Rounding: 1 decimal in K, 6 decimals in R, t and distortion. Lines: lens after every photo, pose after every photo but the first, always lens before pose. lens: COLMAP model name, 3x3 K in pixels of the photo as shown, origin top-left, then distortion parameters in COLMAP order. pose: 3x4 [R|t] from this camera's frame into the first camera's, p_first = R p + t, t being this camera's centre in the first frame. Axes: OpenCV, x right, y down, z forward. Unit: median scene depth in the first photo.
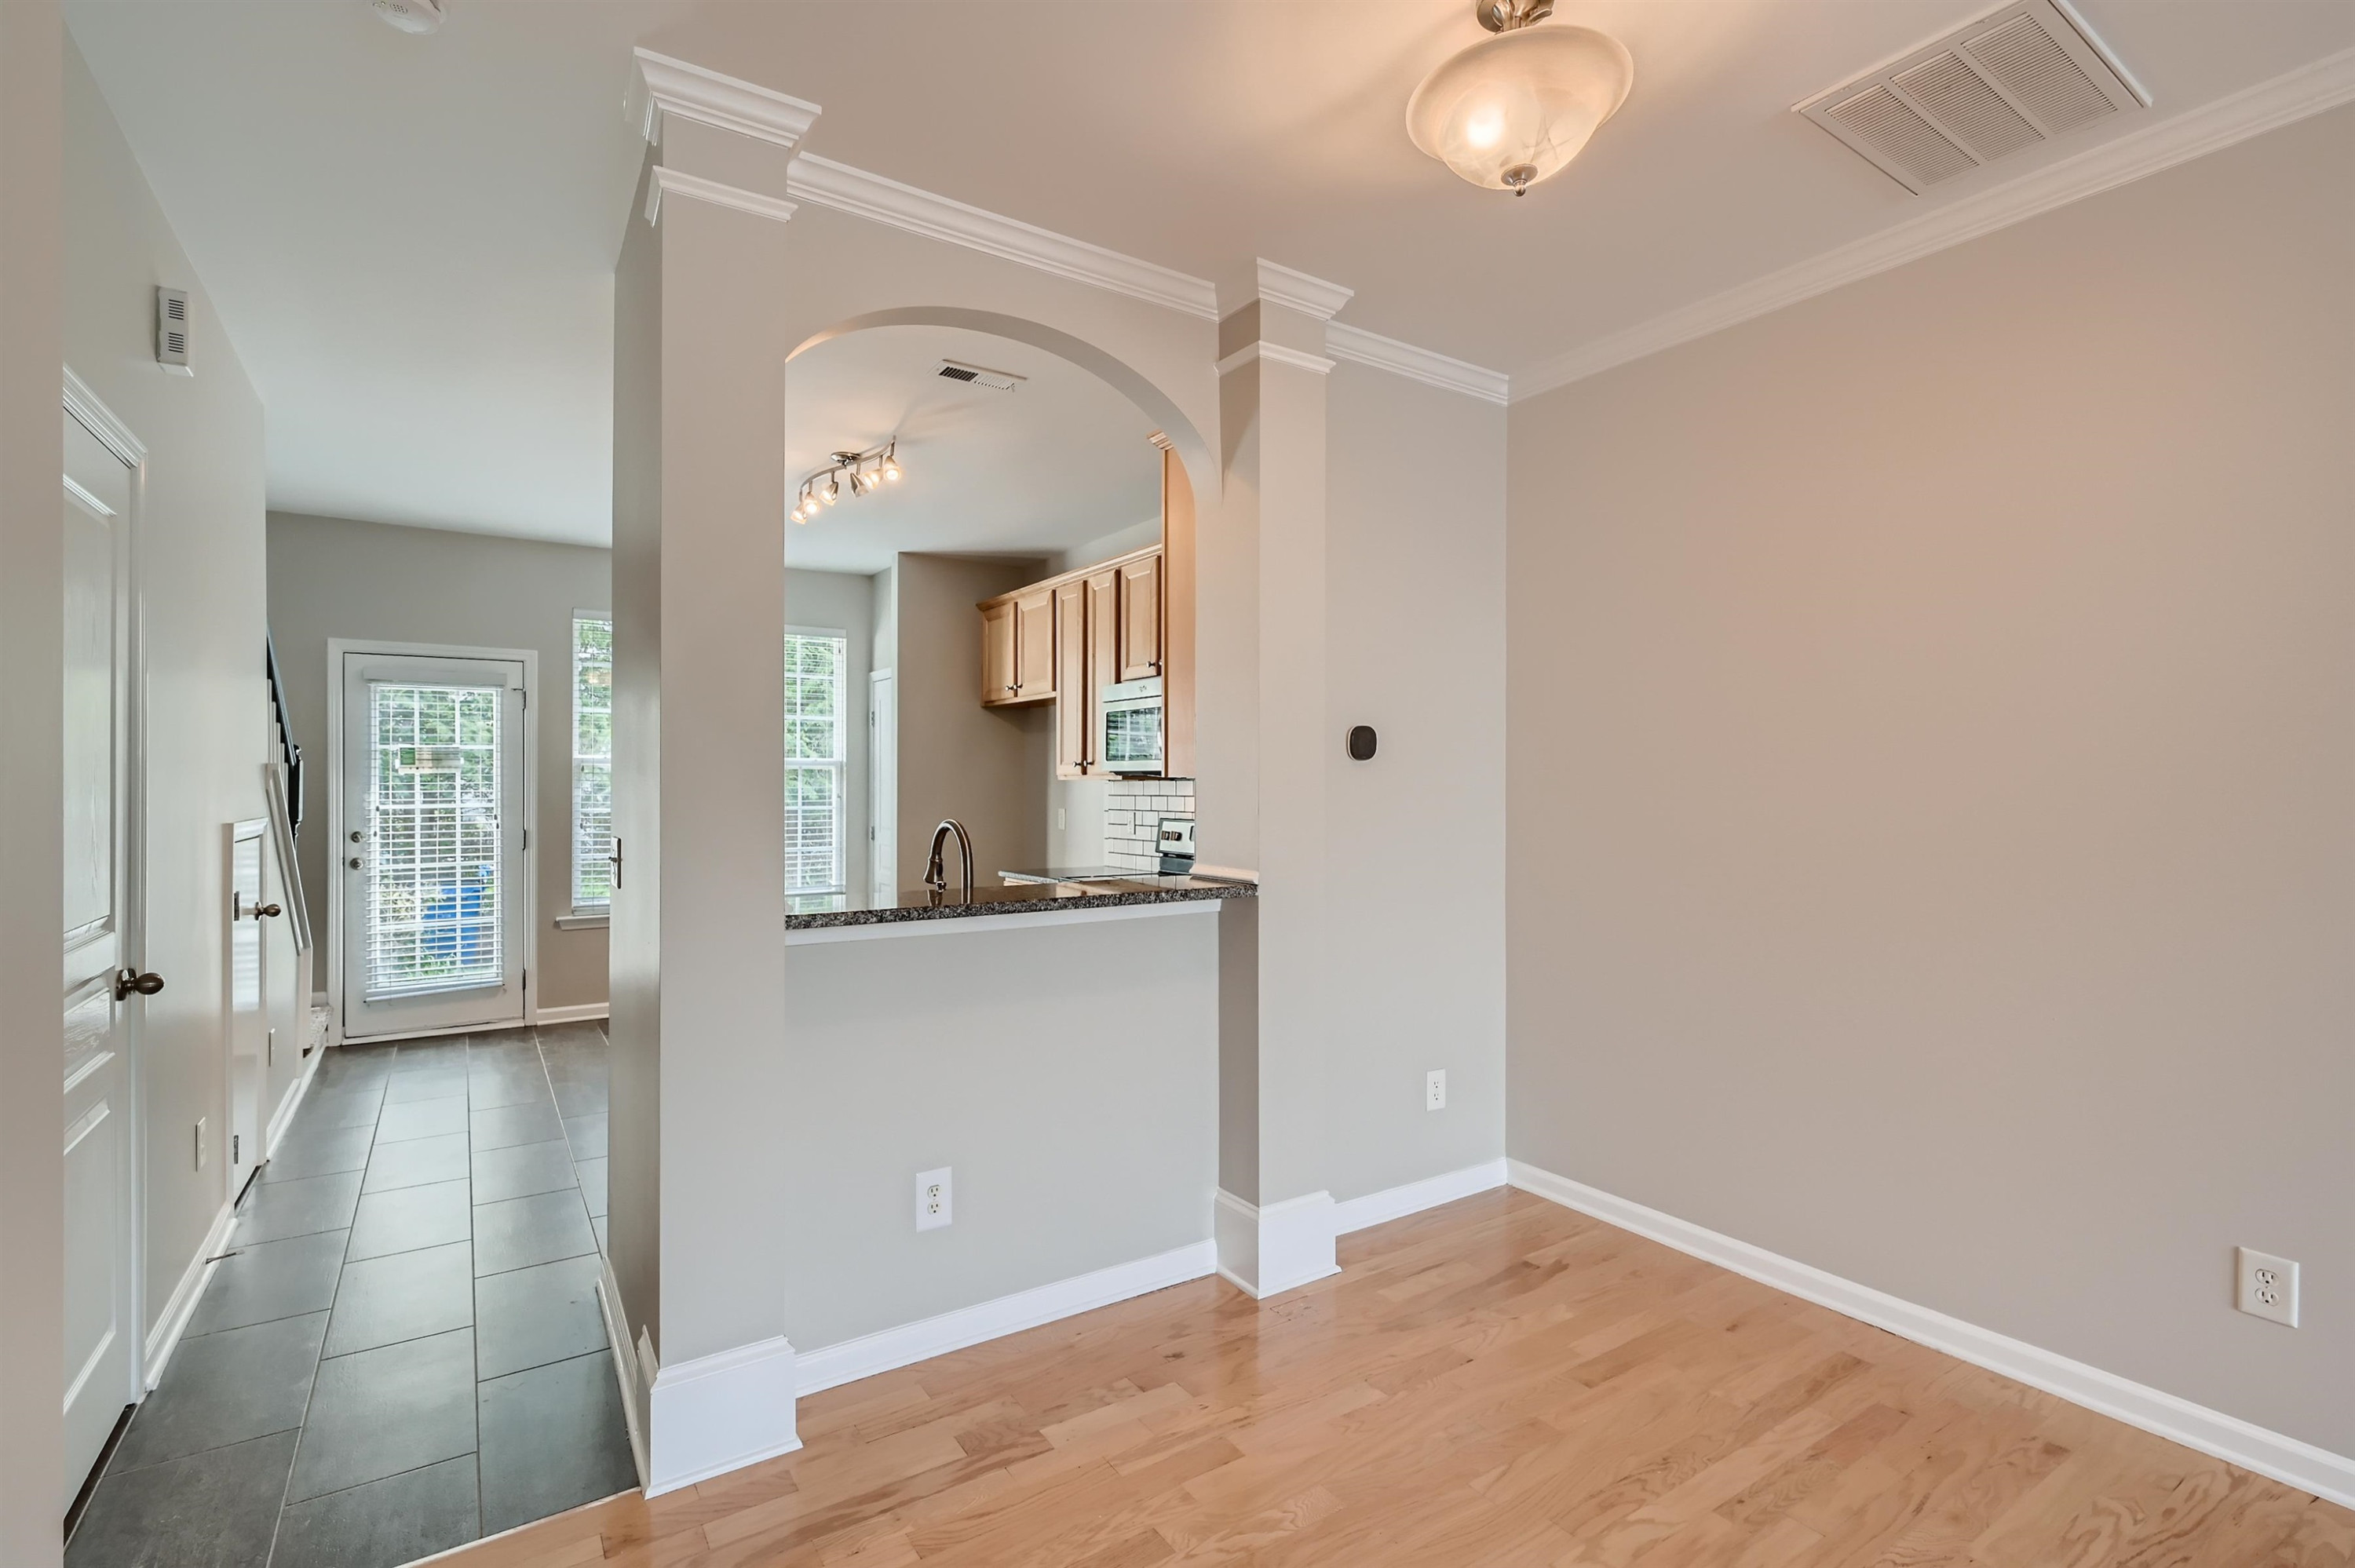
lens RADIAL K [[1084.2, 0, 1178.5], [0, 1084.2, 788.1], [0, 0, 1]] dist [0.003783, 0.000345]
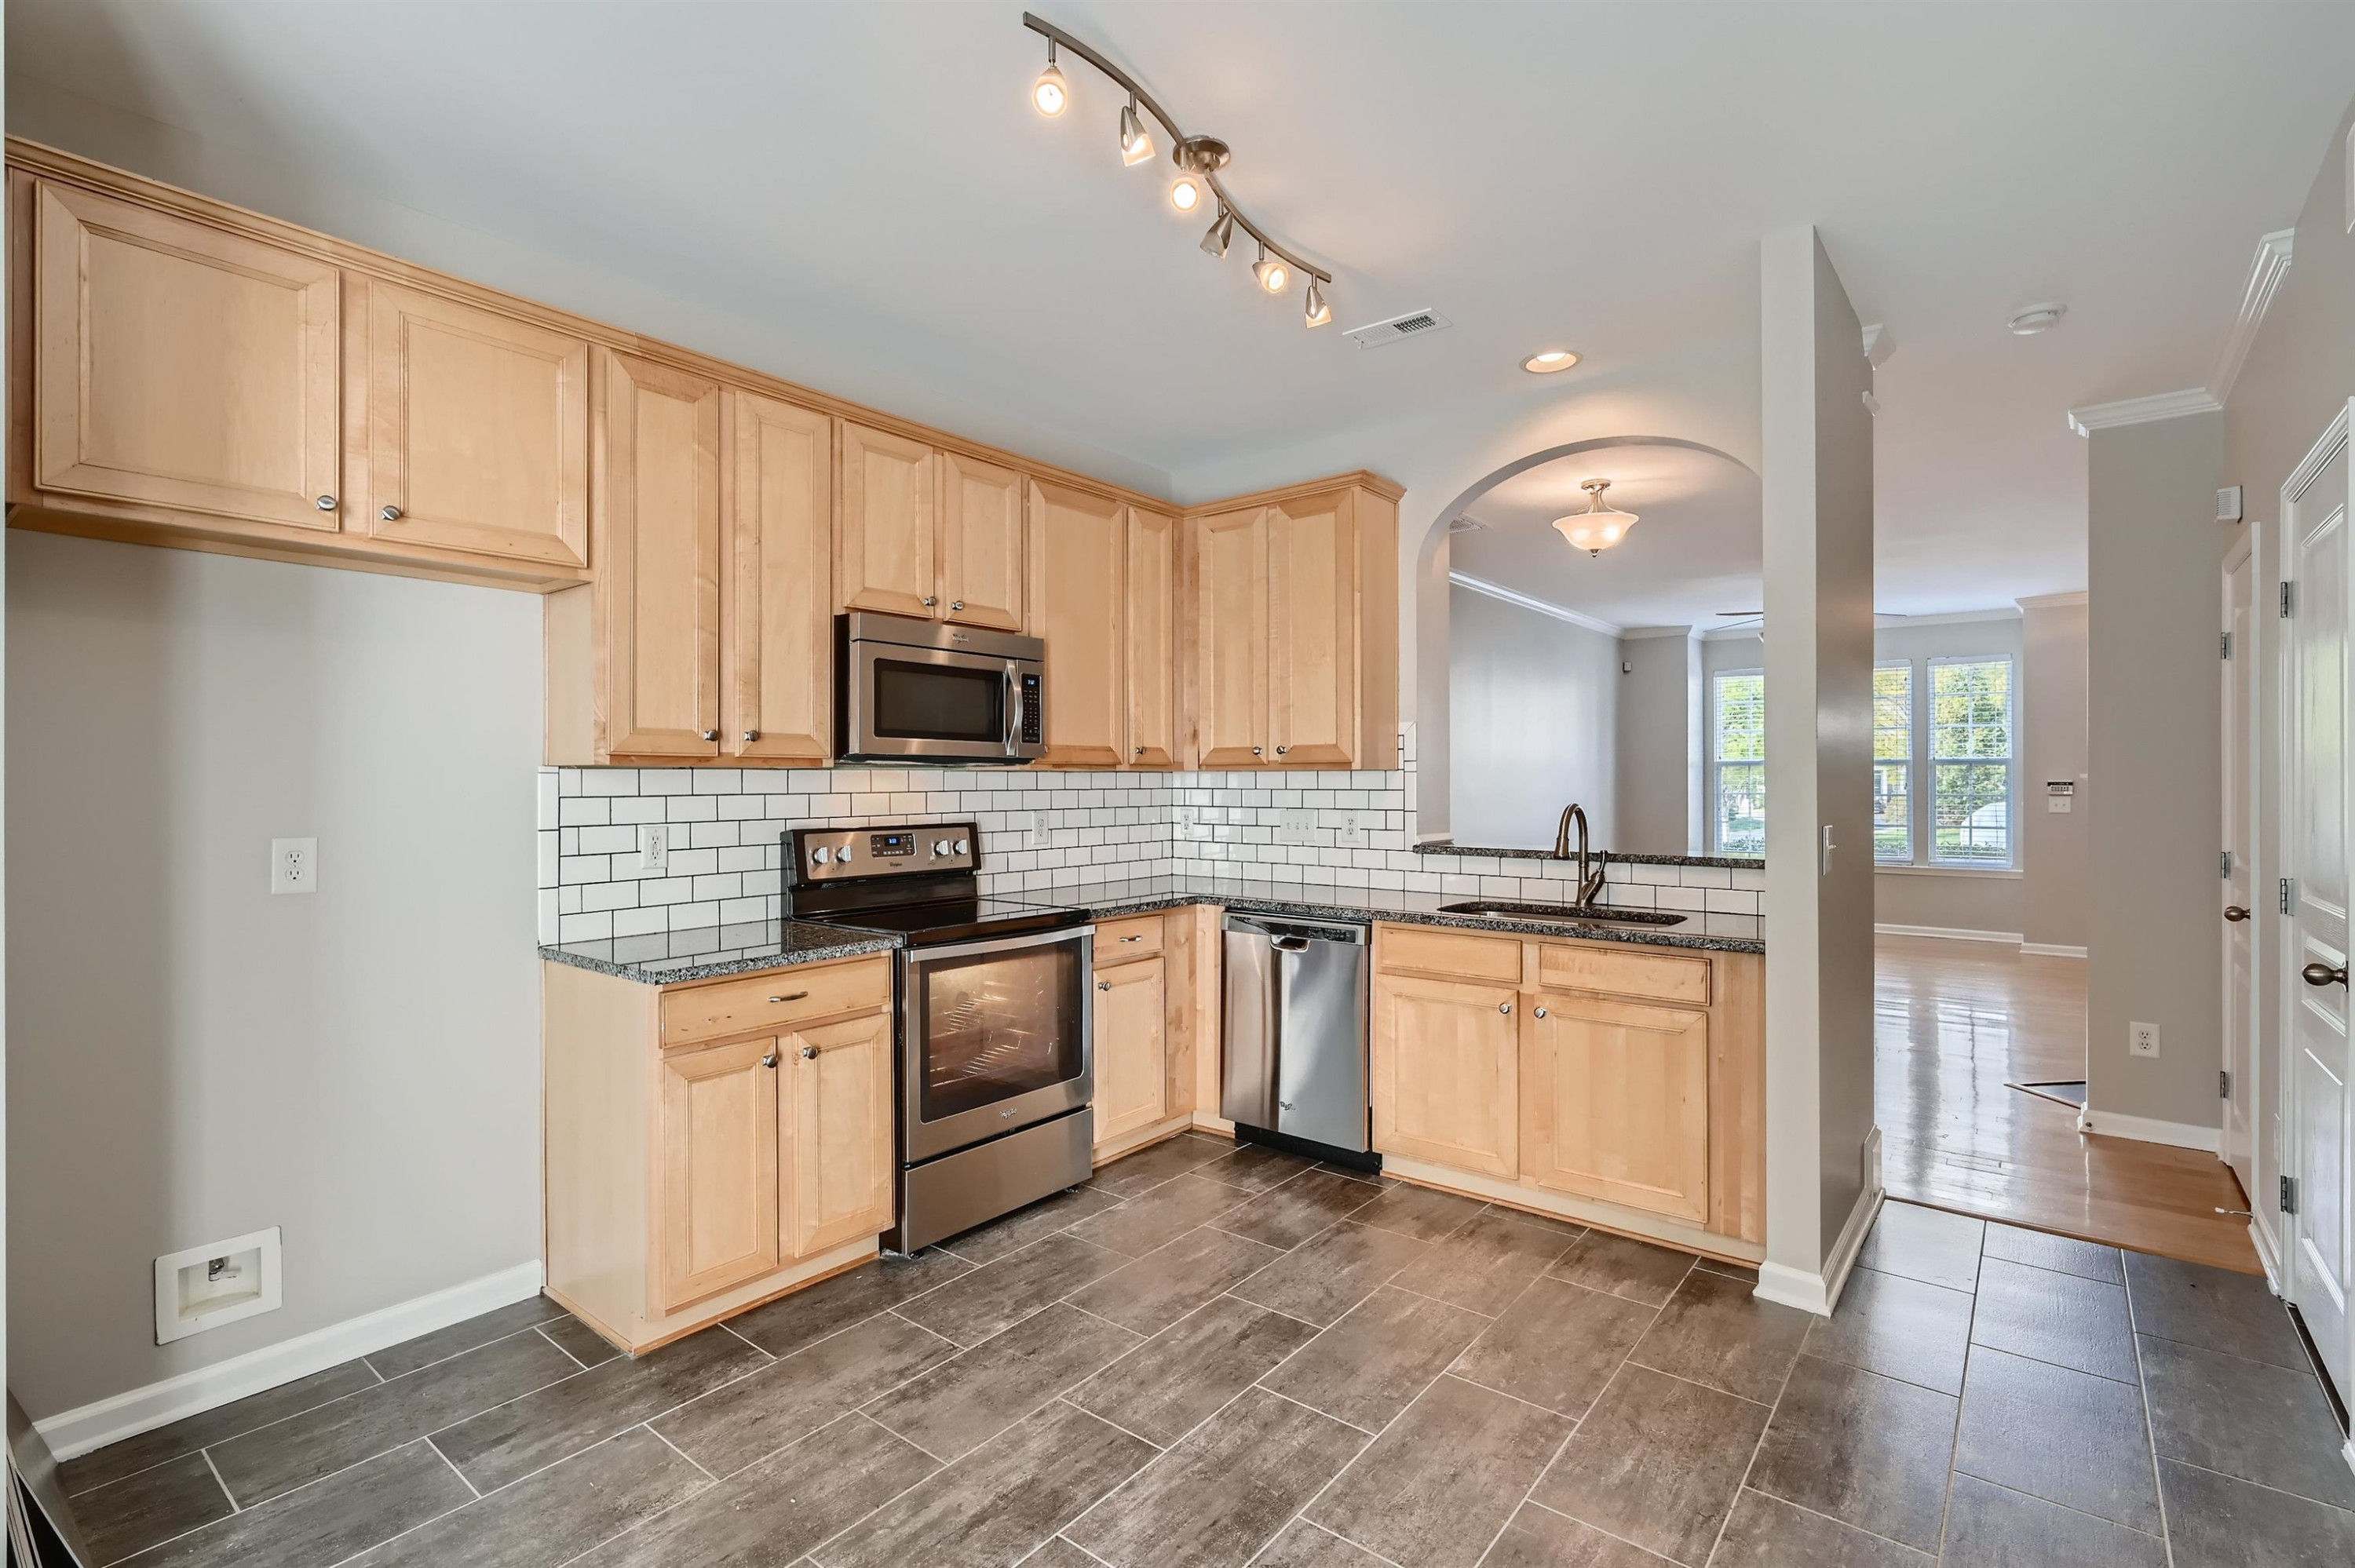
lens RADIAL K [[1084.2, 0, 1160.9], [0, 1084.2, 778.8], [0, 0, 1]] dist [0.003783, 0.000345]
pose [[-0.293238, -0.000336, 0.956039, -0.645233], [0.003390, 0.999993, 0.001391, -0.001530], [-0.956033, 0.003649, -0.293235, 0.943345]]
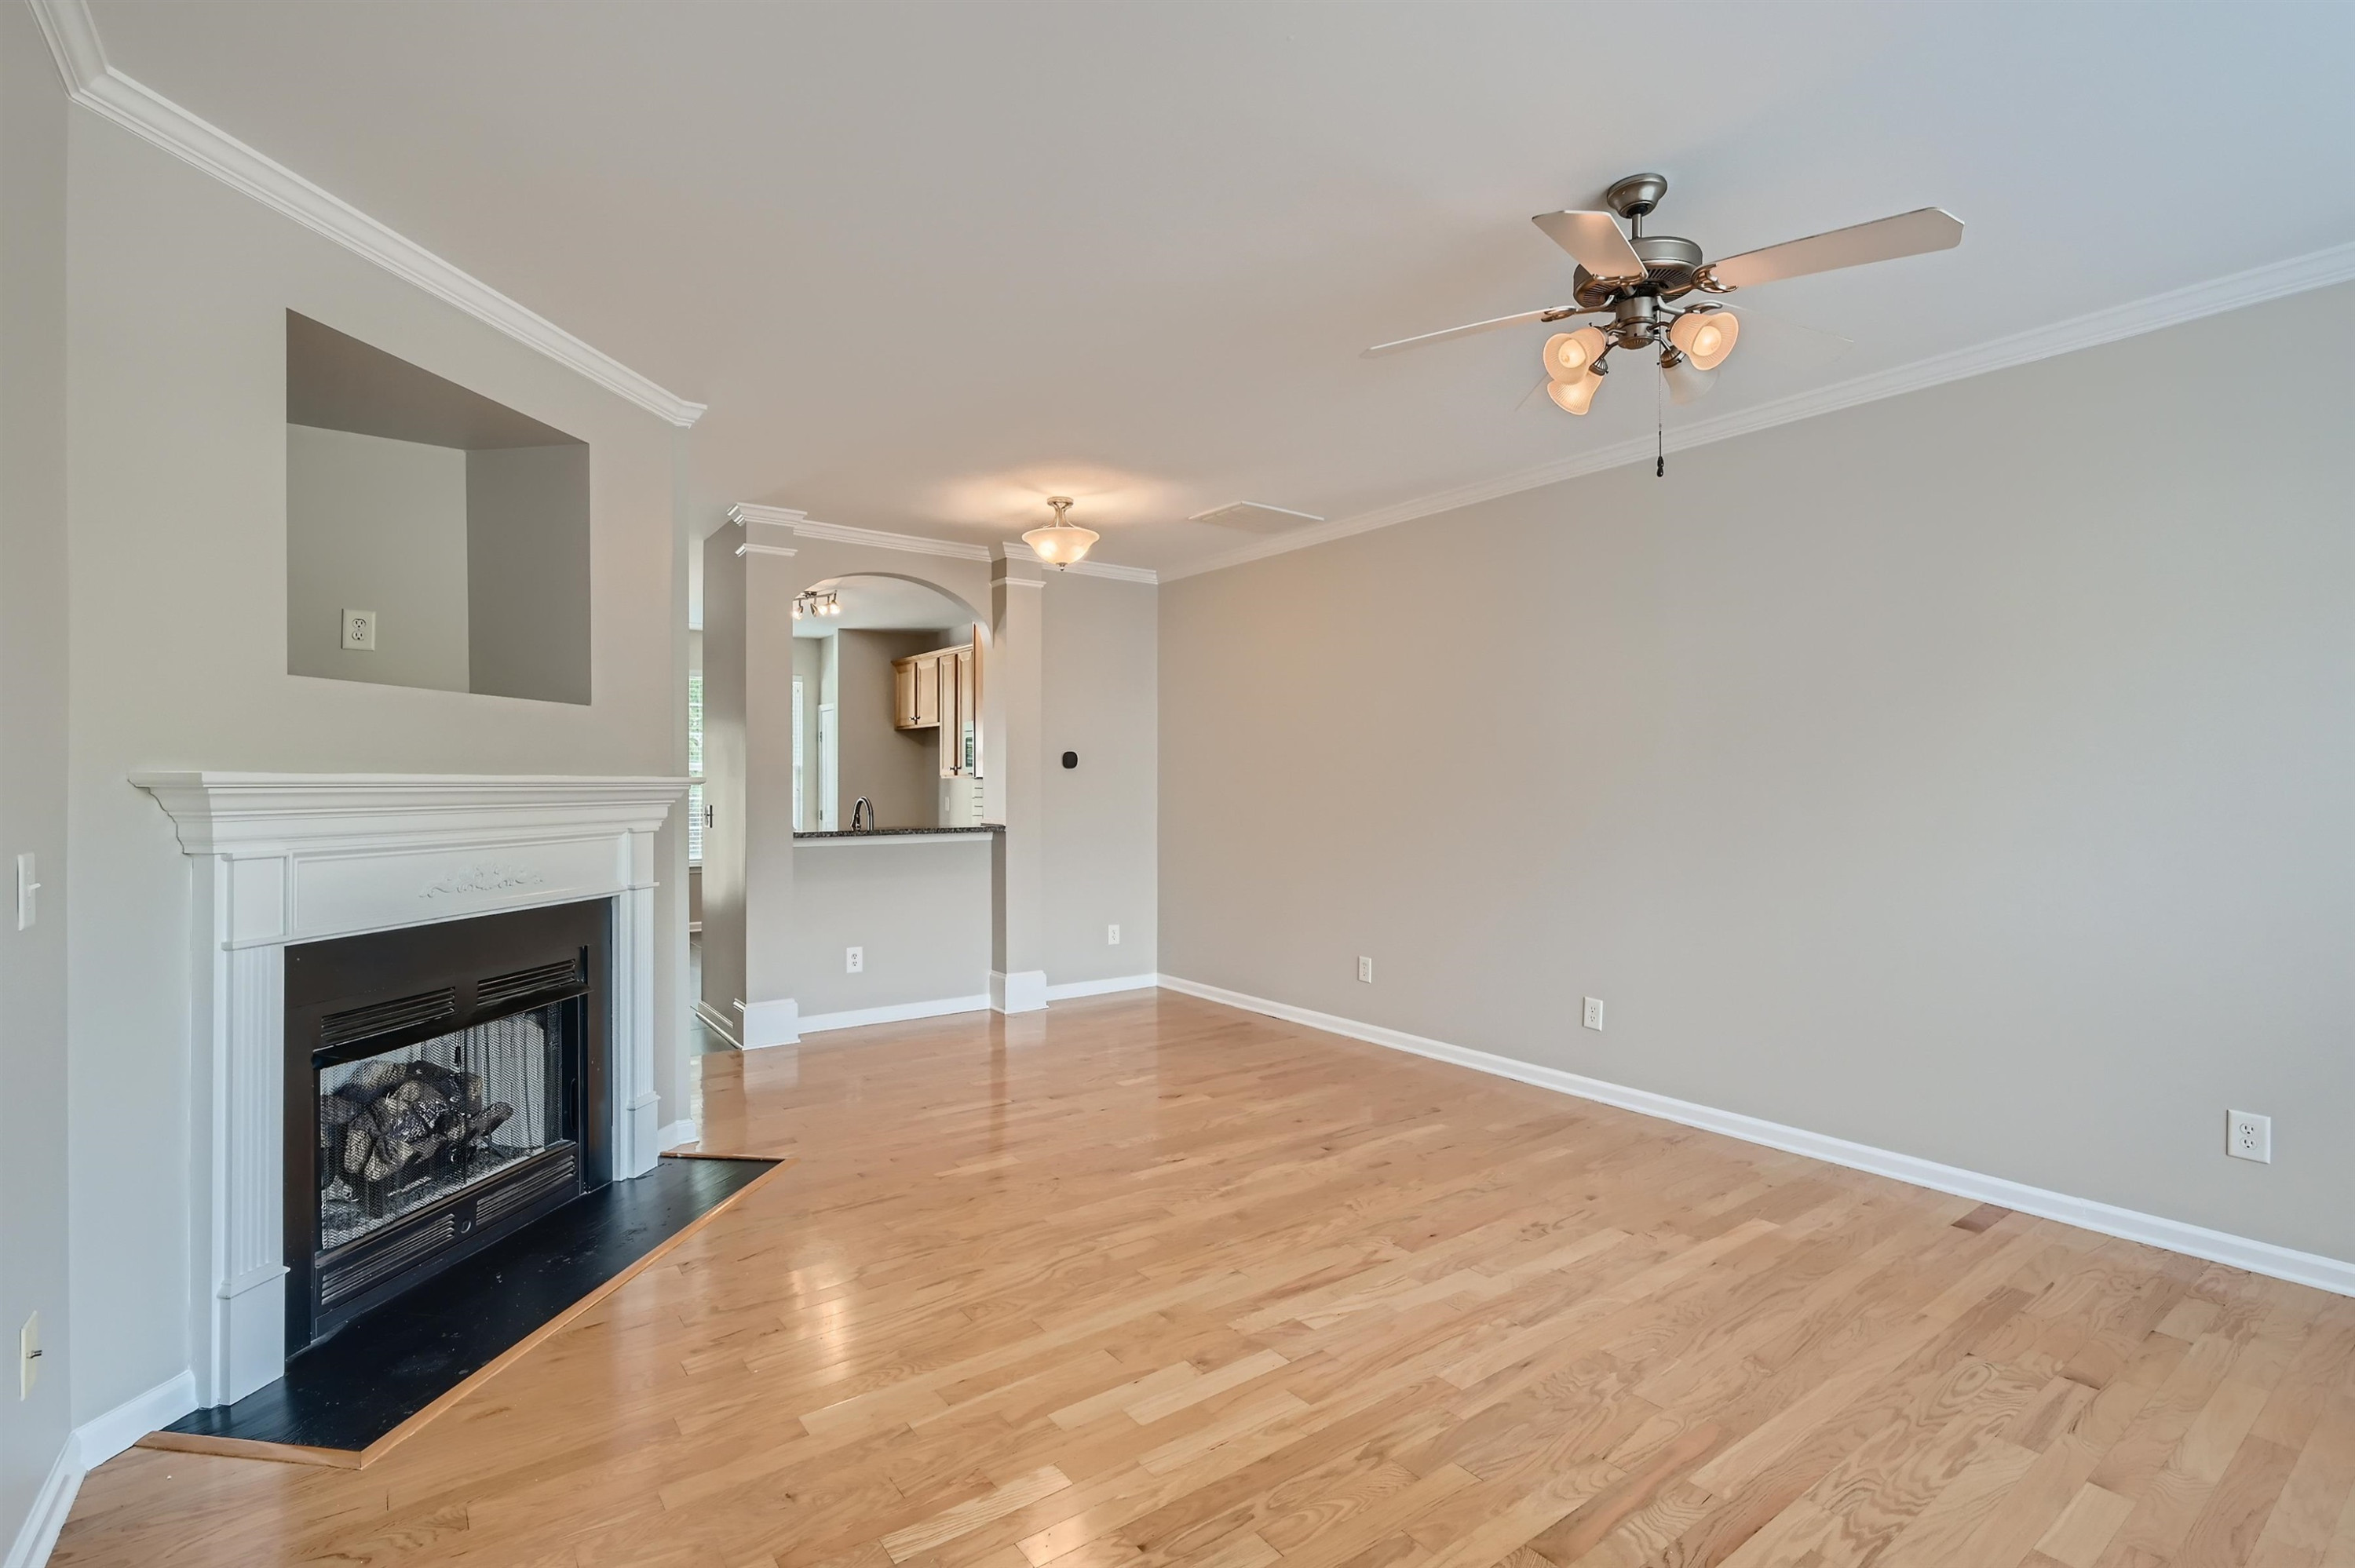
lens RADIAL K [[1084.2, 0, 1176.4], [0, 1084.2, 779.6], [0, 0, 1]] dist [0.003783, 0.000345]
pose [[0.998795, -0.003121, 0.048987, 0.159728], [0.003407, 0.999978, -0.005749, 0.004457], [-0.048968, 0.005909, 0.998783, -0.617797]]
